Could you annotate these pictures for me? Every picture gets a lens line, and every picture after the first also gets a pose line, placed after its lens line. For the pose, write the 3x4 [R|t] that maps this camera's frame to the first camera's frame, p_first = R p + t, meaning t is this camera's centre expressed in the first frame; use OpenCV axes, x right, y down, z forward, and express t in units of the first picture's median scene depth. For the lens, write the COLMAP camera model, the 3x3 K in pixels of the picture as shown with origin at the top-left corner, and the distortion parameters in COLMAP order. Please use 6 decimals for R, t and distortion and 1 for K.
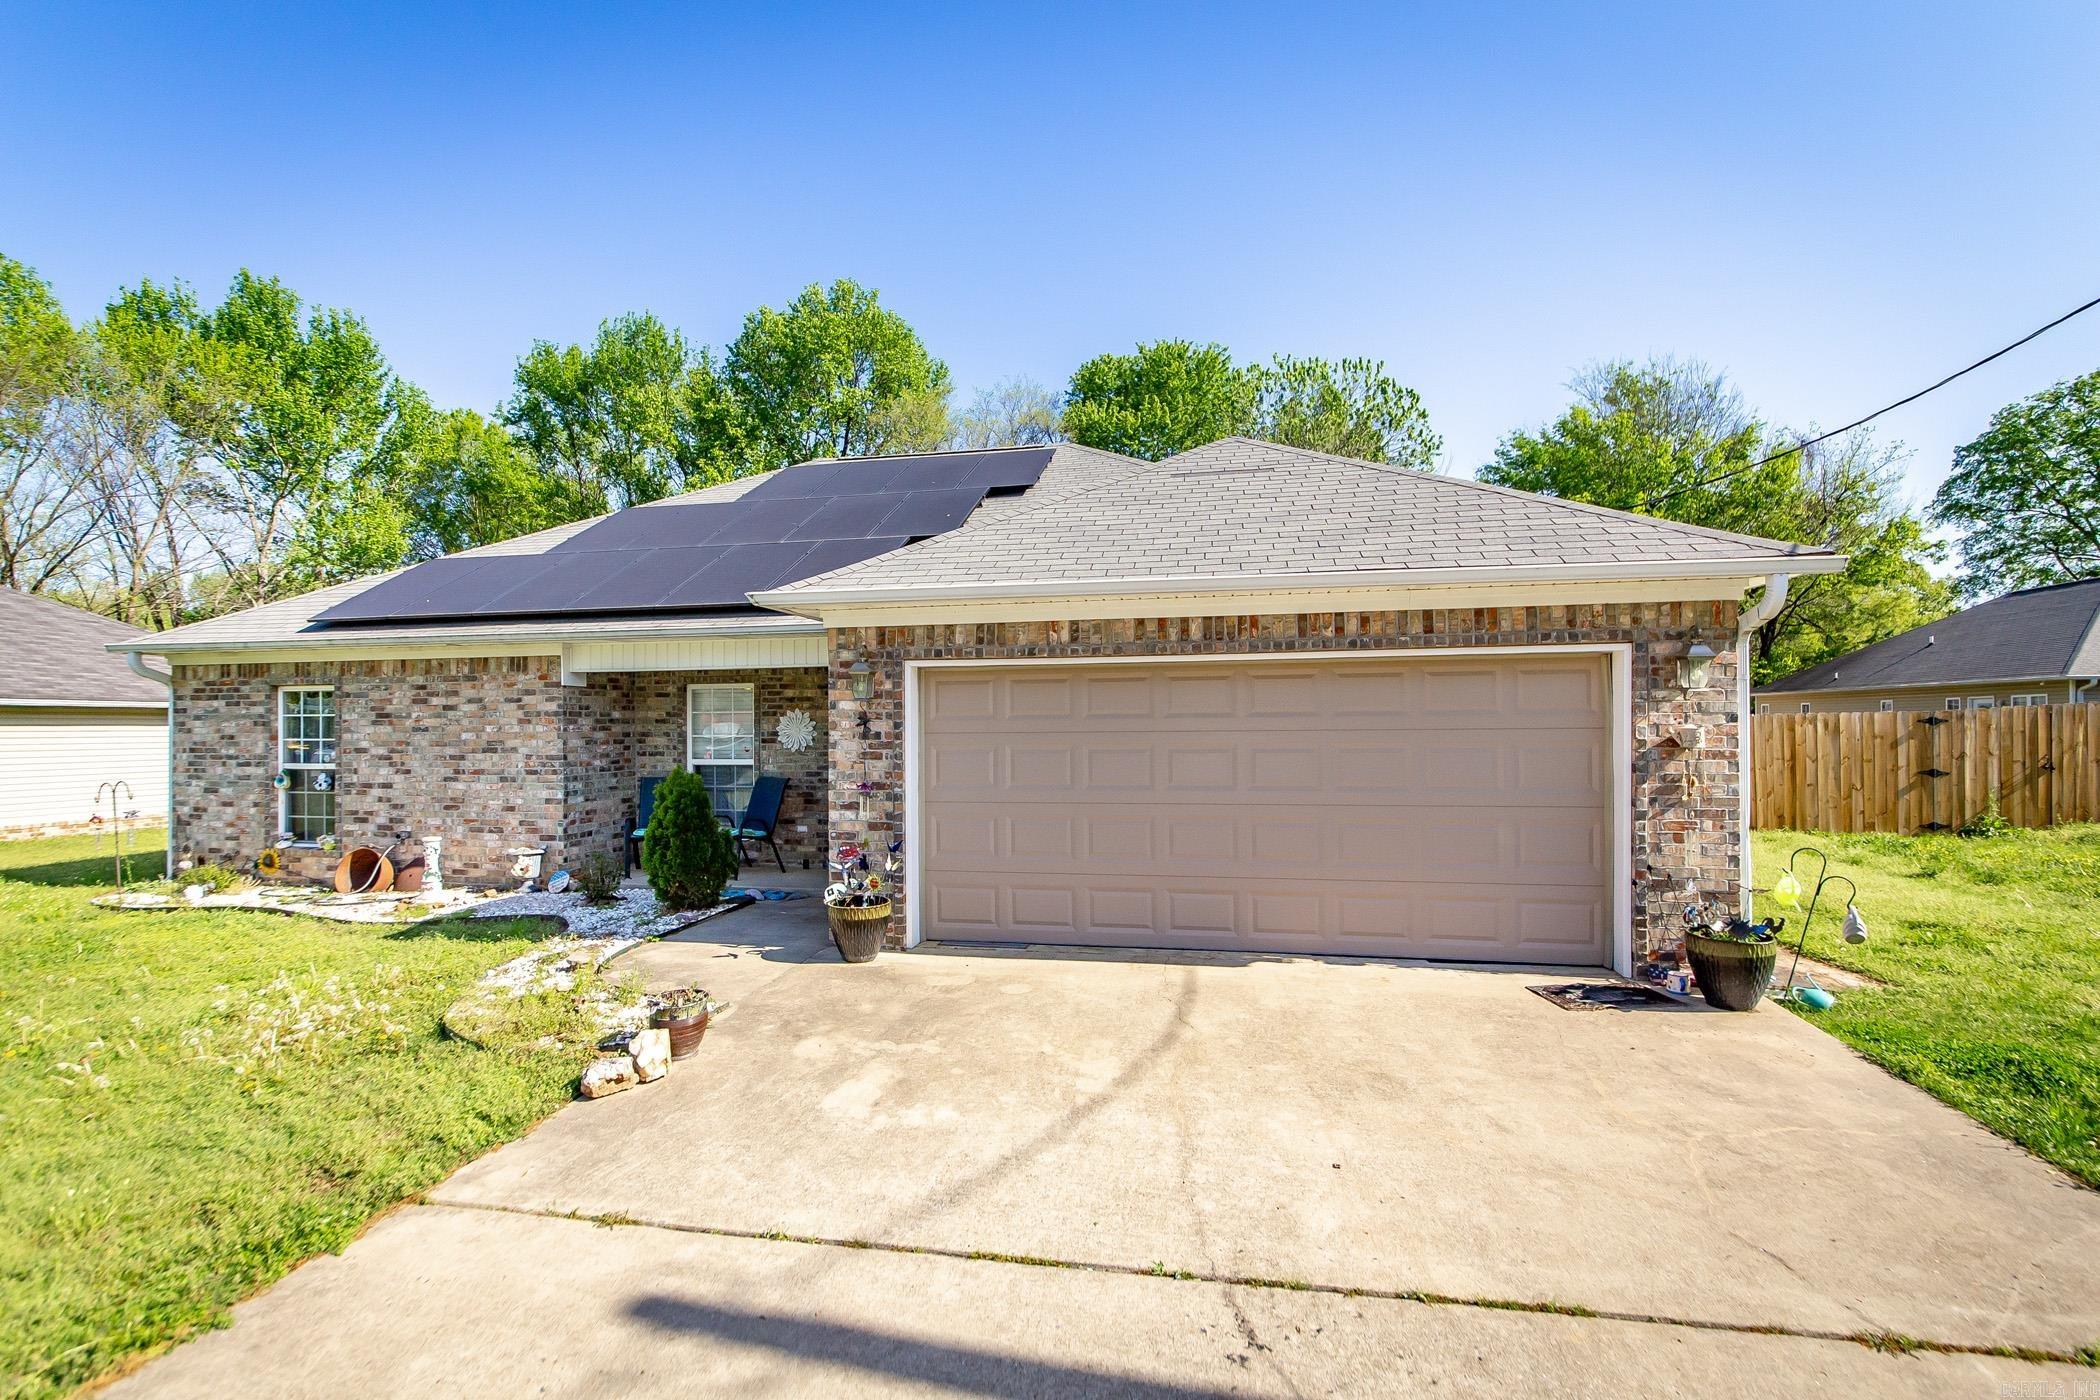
lens RADIAL K [[939.7, 0, 1042.7], [0, 939.7, 712.6], [0, 0, 1]] dist [-0.004077, -0.001261]
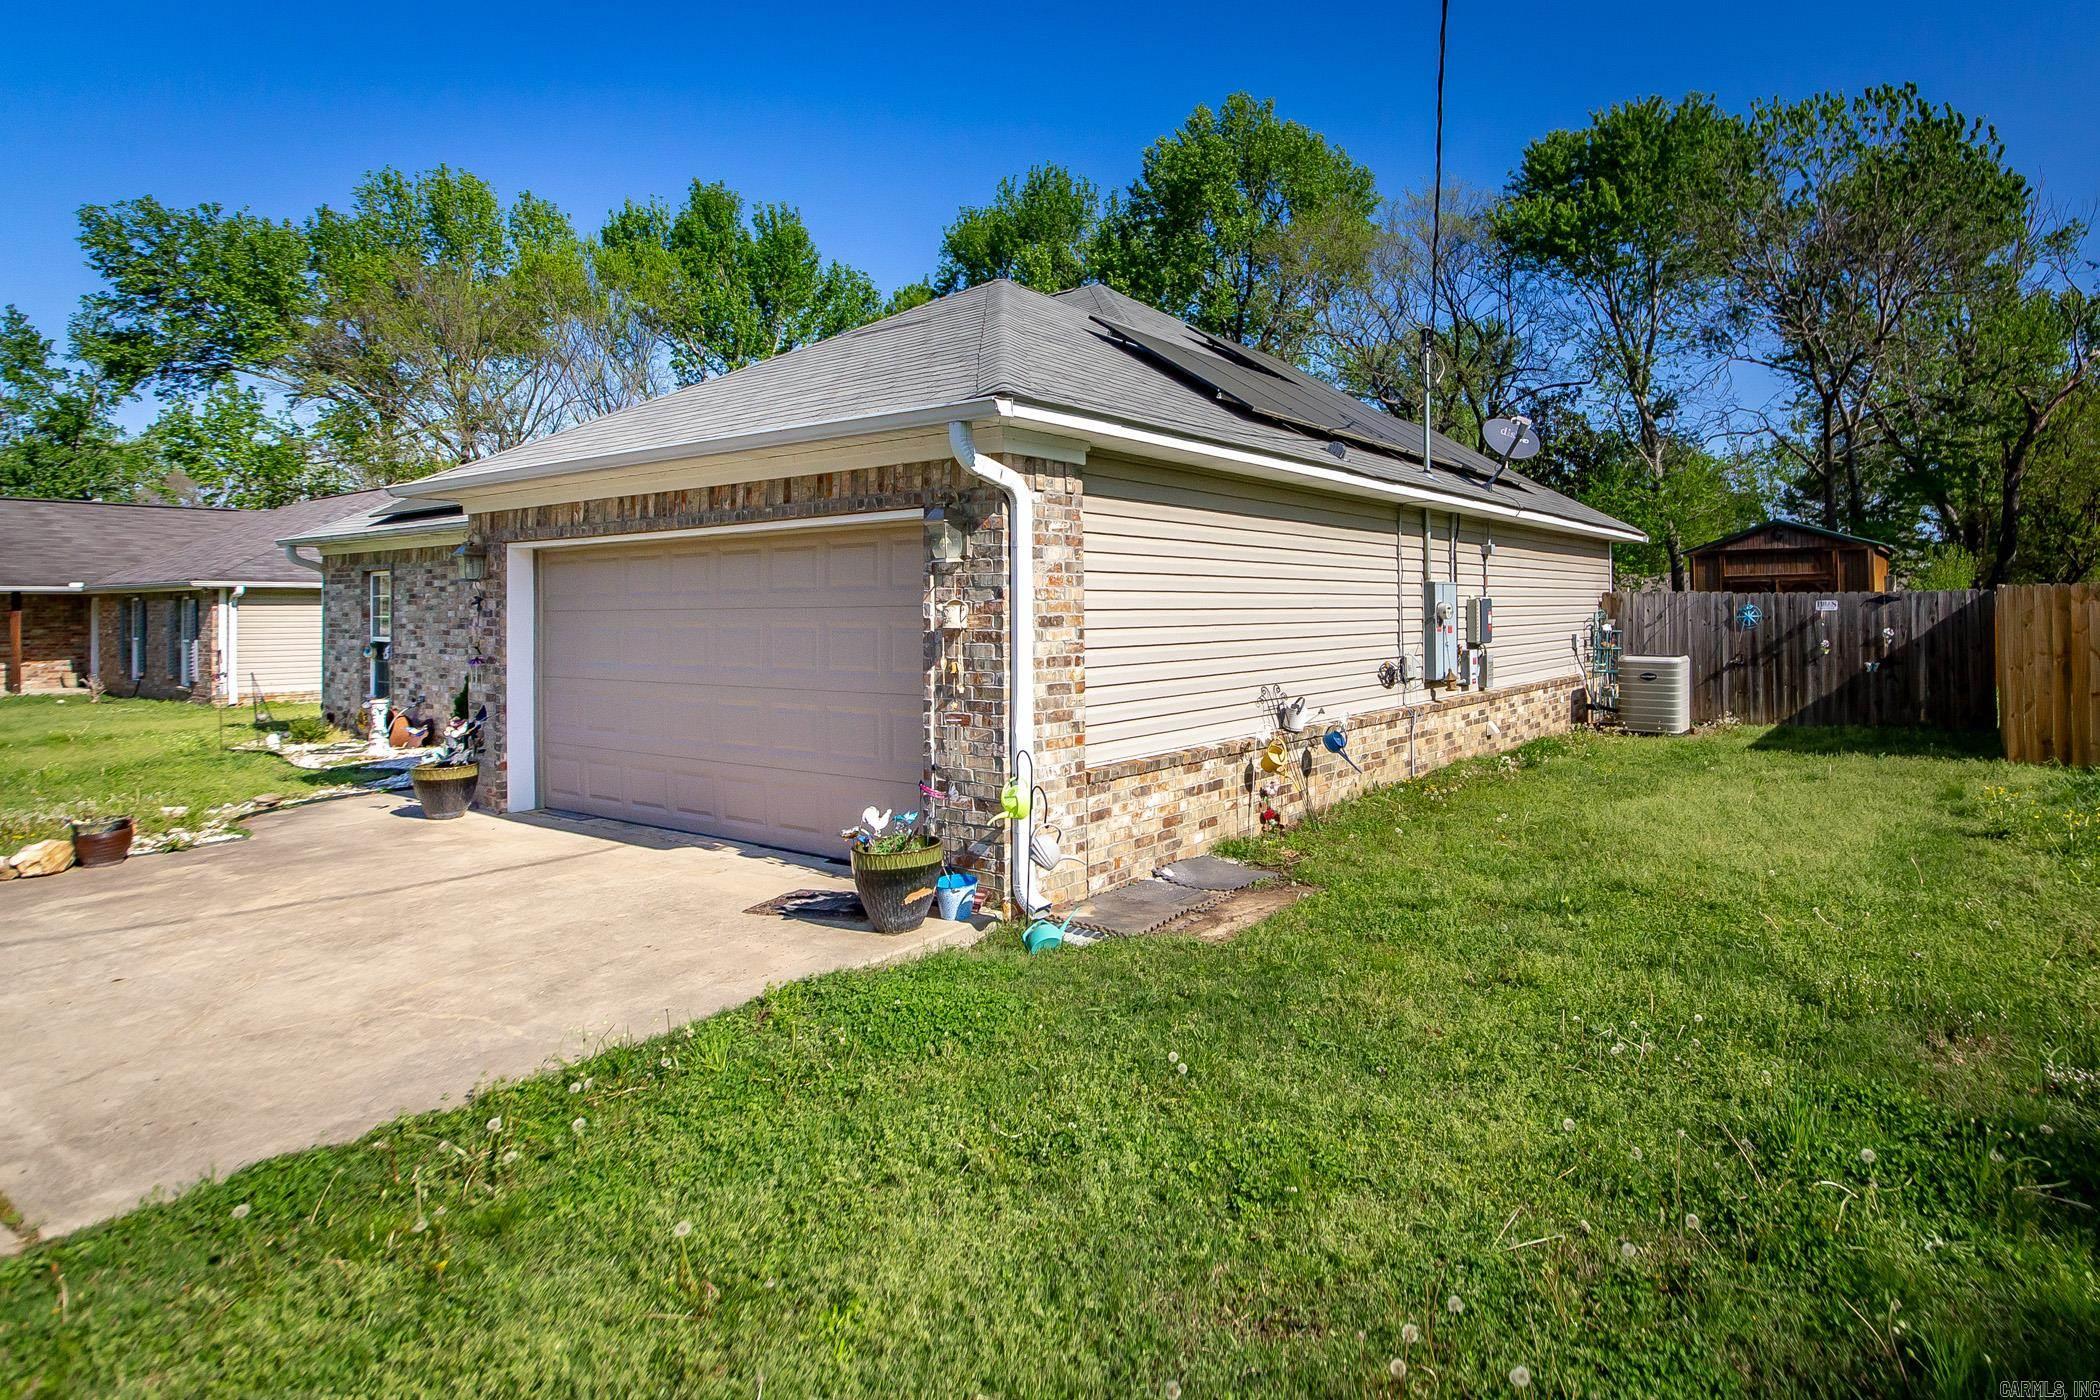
lens RADIAL K [[1130.3, 0, 1226.1], [0, 1130.3, 599.7], [0, 0, 1]] dist [-0.003714, -0.002437]
pose [[0.929200, -0.002593, -0.369568, 0.747637], [0.005960, 0.999951, 0.007967, 0.002780], [0.369529, -0.009606, 0.929170, 0.078305]]
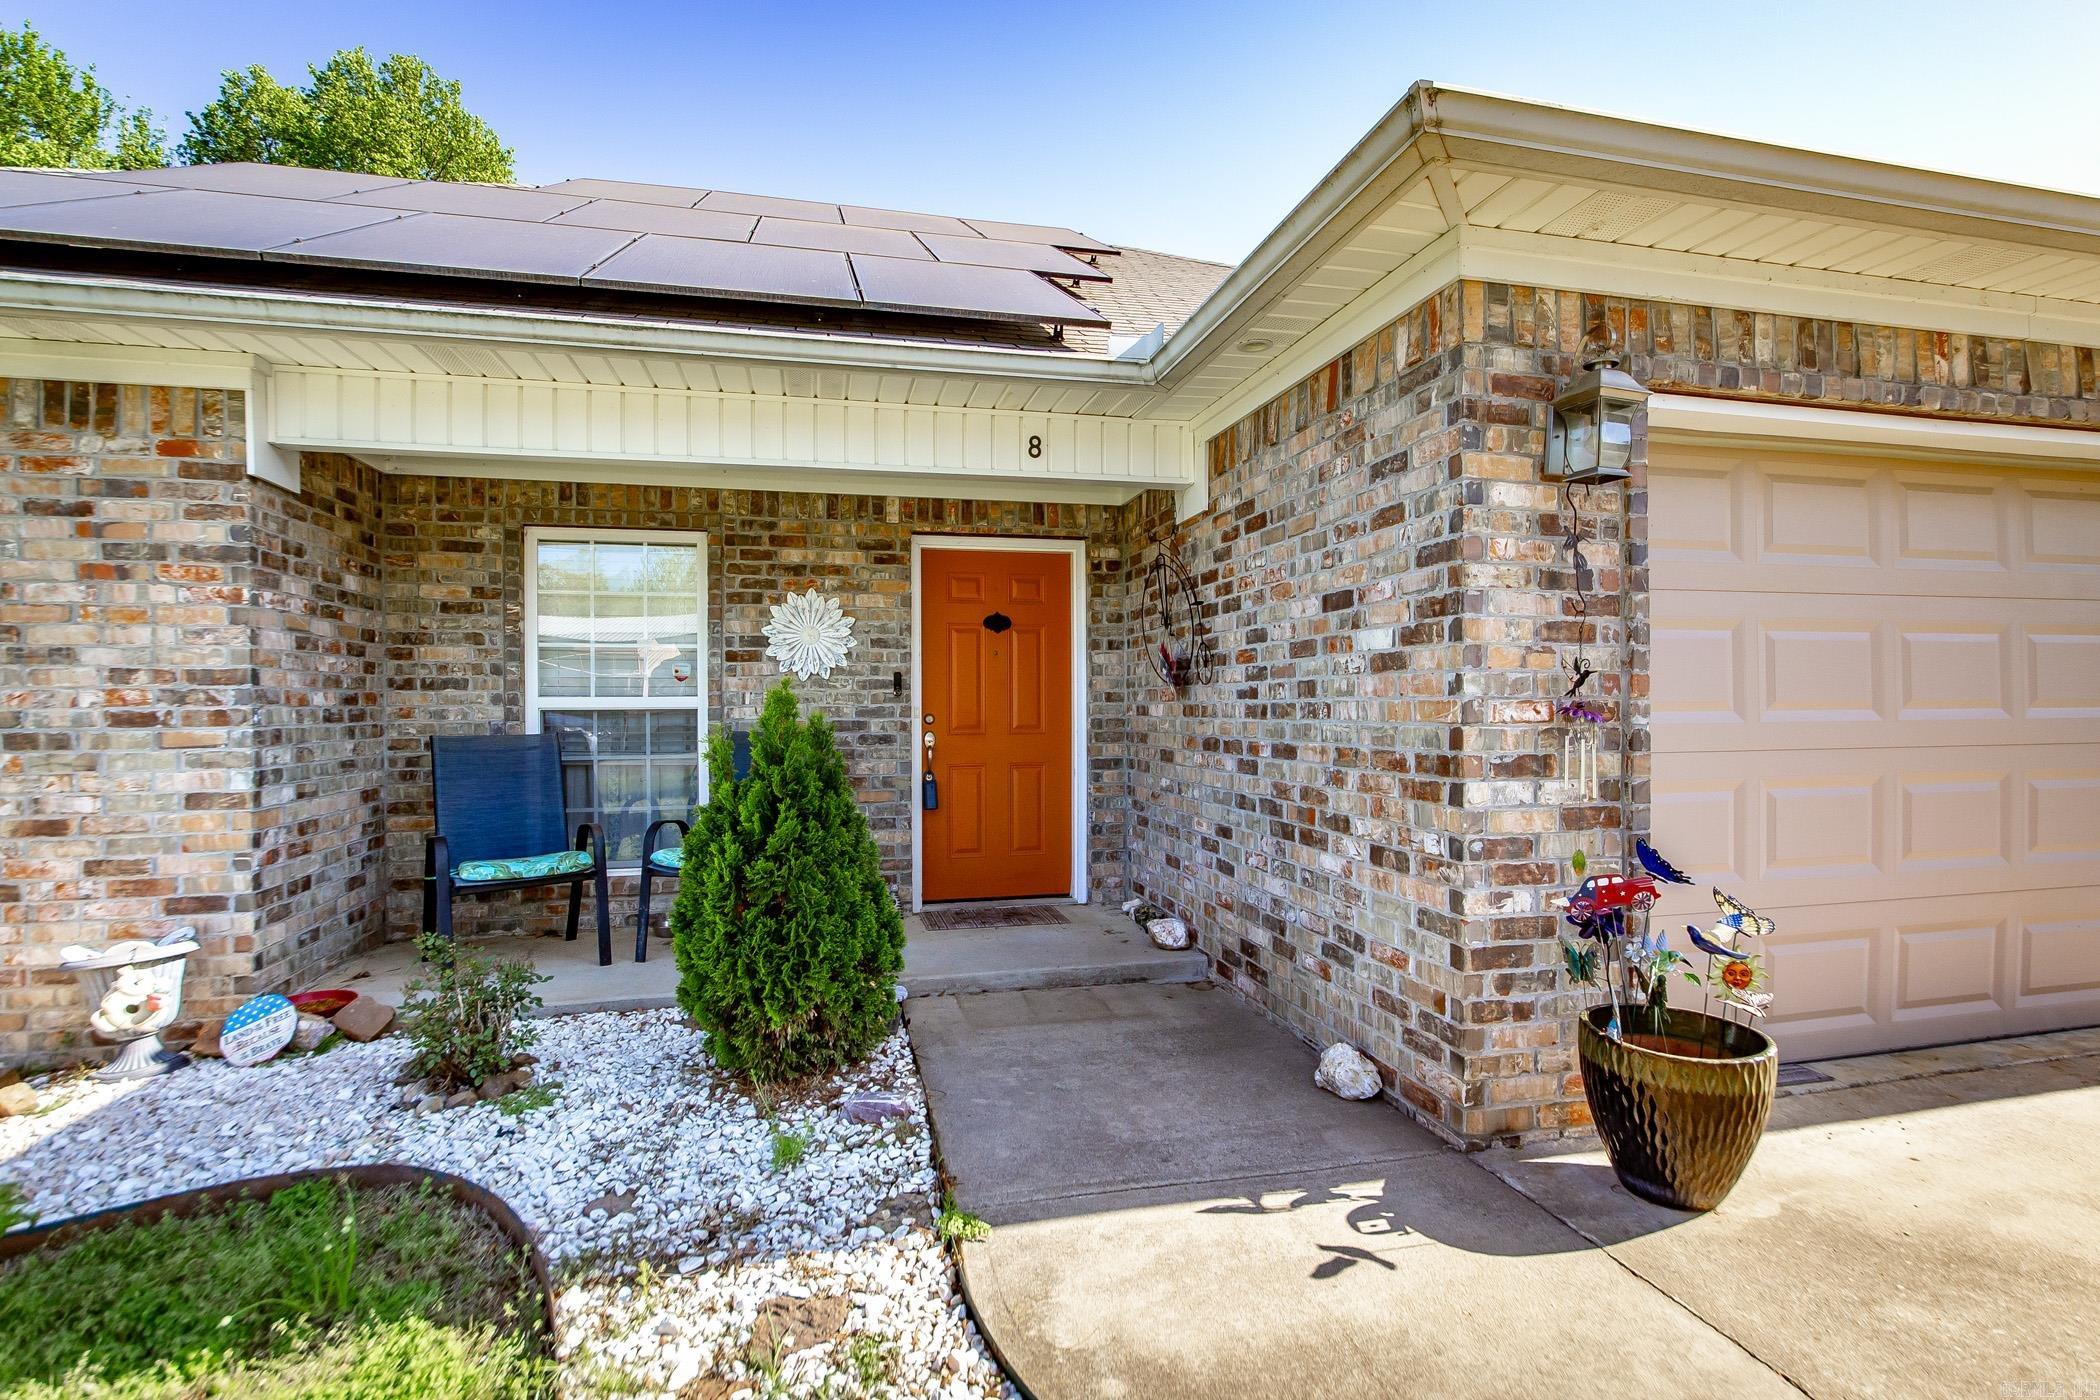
lens RADIAL K [[1001.0, 0, 1046.2], [0, 1001.0, 703.7], [0, 0, 1]] dist [-0.003049, -0.000988]
pose [[0.907062, 0.001911, 0.420992, -0.380367], [-0.005917, 0.999949, 0.008211, 0.050895], [-0.420955, -0.009939, 0.907027, 0.506186]]
